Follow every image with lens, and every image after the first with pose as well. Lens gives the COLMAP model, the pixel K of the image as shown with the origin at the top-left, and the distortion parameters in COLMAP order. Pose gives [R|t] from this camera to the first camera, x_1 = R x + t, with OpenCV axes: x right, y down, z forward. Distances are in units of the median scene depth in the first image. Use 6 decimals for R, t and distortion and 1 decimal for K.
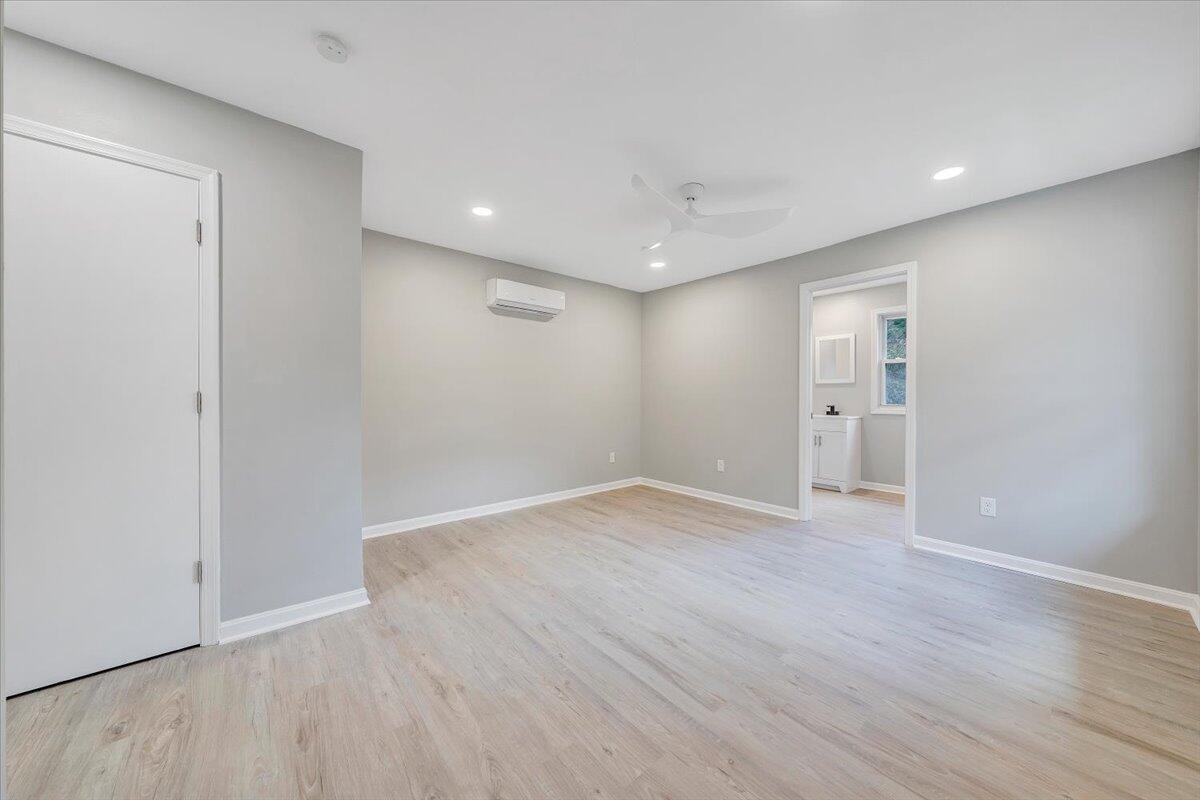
lens RADIAL K [[413.8, 0, 595.4], [0, 413.8, 390.3], [0, 0, 1]] dist [-0.000641, -0.000046]
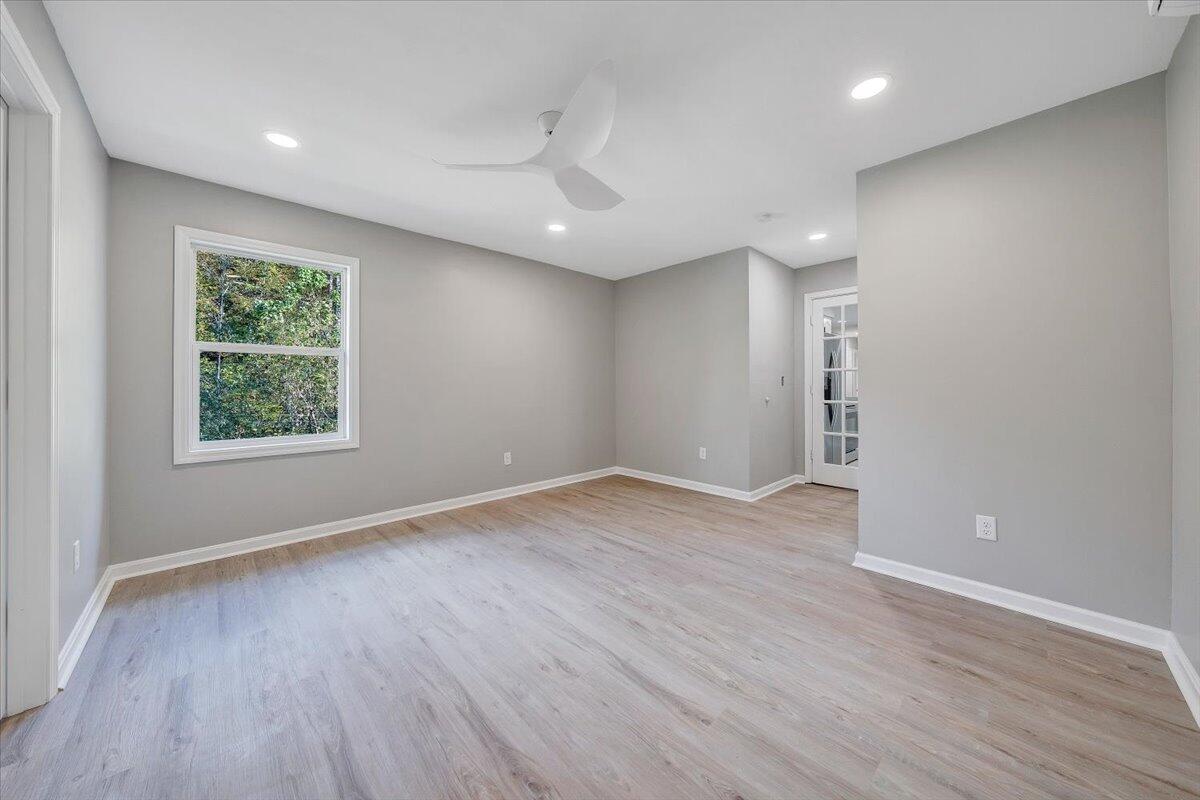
lens RADIAL K [[413.8, 0, 595.4], [0, 413.8, 390.3], [0, 0, 1]] dist [-0.000641, -0.000046]
pose [[-0.998752, -0.001060, -0.049931, 0.227205], [-0.000846, 0.999990, -0.004309, 0.036671], [0.049935, -0.004261, -0.998743, 2.141693]]
